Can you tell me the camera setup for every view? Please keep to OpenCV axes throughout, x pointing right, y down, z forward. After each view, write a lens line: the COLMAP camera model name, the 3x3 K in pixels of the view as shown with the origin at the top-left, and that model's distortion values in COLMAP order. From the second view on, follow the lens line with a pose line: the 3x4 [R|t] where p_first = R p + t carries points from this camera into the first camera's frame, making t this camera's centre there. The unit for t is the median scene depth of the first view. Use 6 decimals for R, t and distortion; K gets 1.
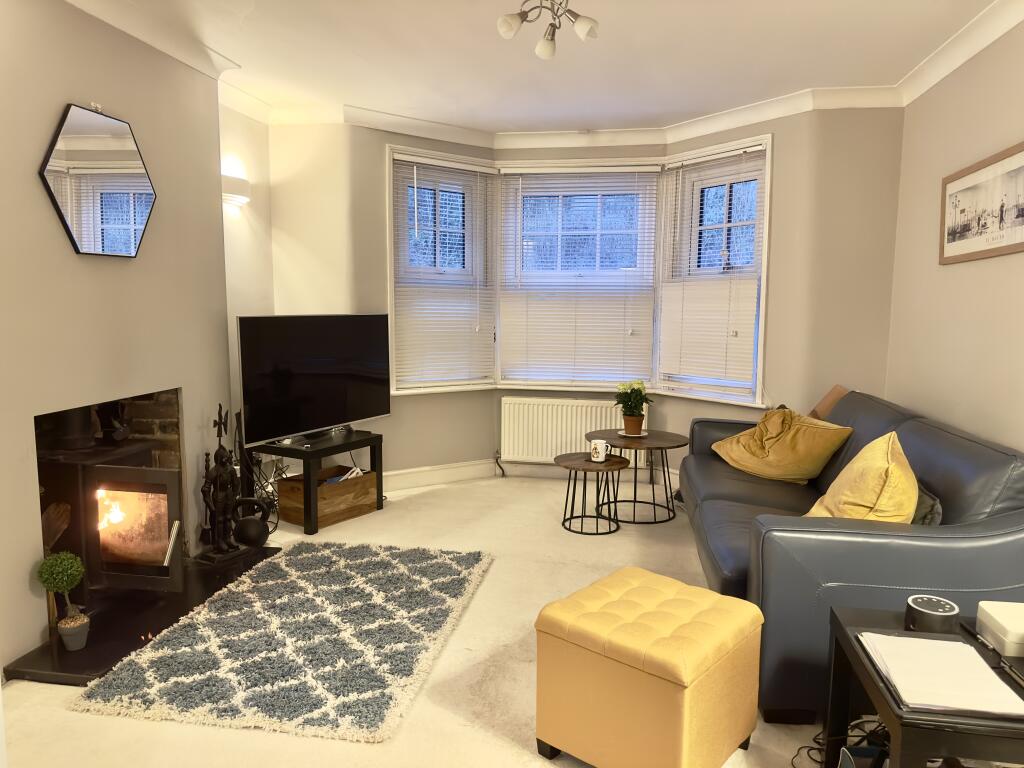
lens RADIAL K [[710.2, 0, 539.6], [0, 710.2, 379.1], [0, 0, 1]] dist [-0.003597, -0.052160]
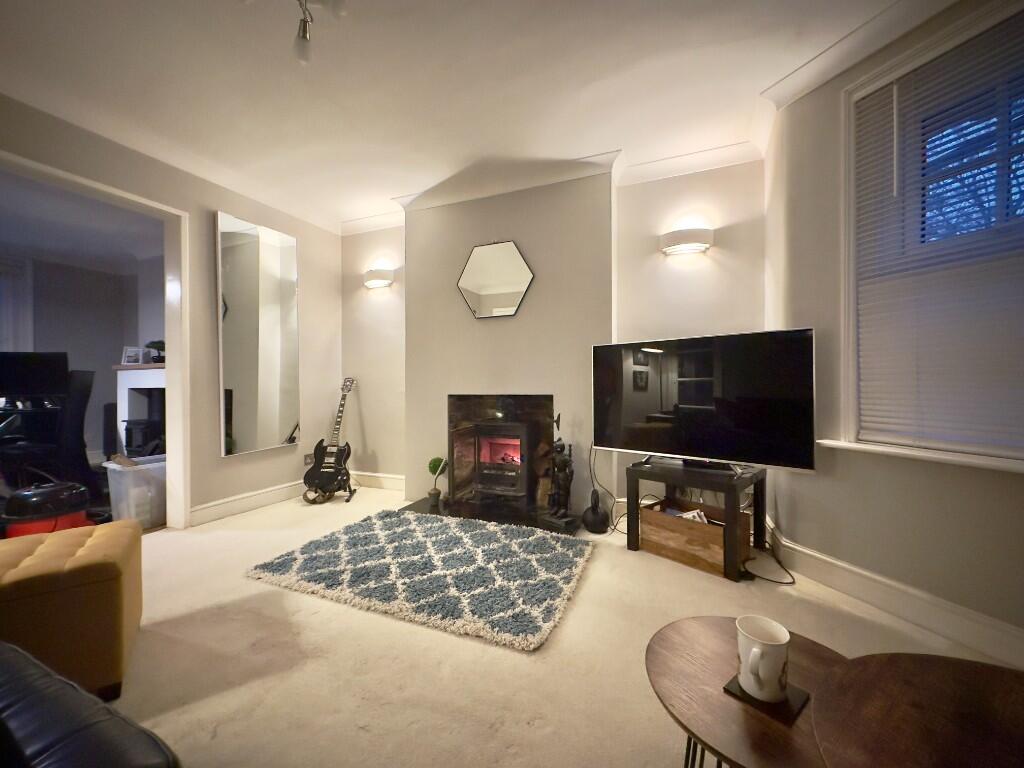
lens RADIAL K [[401.6, 0, 512.0], [0, 401.6, 384.0], [0, 0, 1]] dist [-0.001540, 0.000047]
pose [[-0.251025, -0.008998, -0.967939, 0.362233], [-0.104928, 0.994317, 0.017969, -0.018759], [0.962277, 0.106075, -0.250543, 1.172223]]
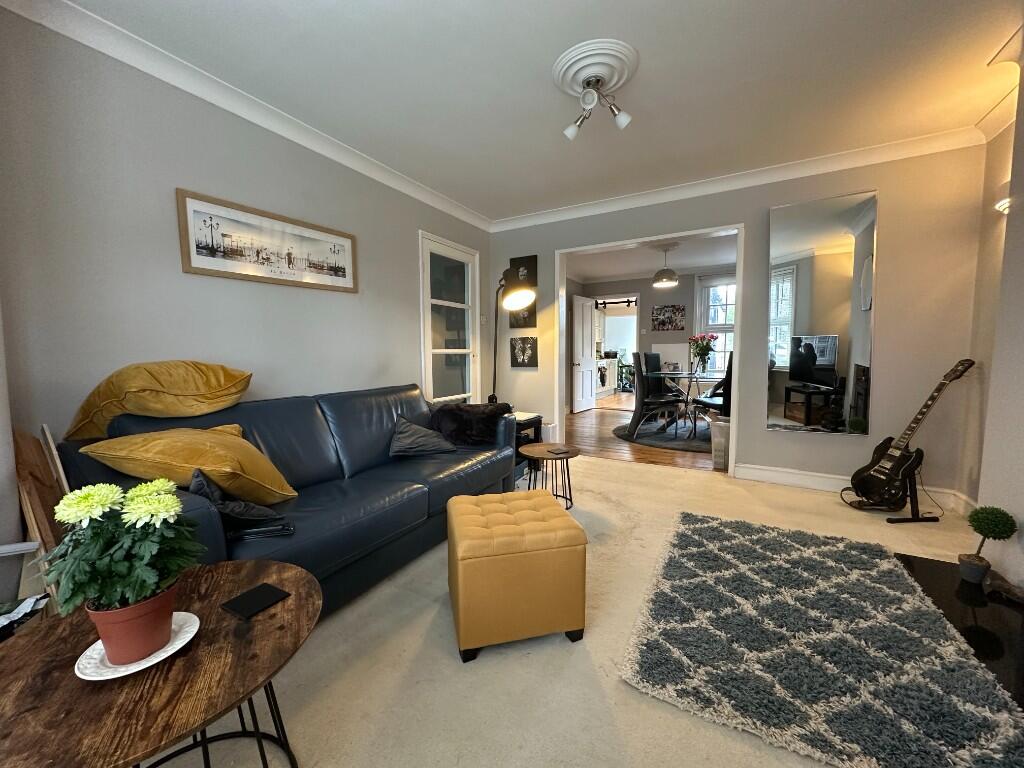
lens RADIAL K [[401.6, 0, 512.0], [0, 401.6, 384.0], [0, 0, 1]] dist [-0.001540, 0.000047]
pose [[-0.937148, -0.032136, 0.347449, -0.100161], [0.035269, 0.981926, 0.185948, -0.098411], [-0.347145, 0.186515, -0.919077, 1.477907]]
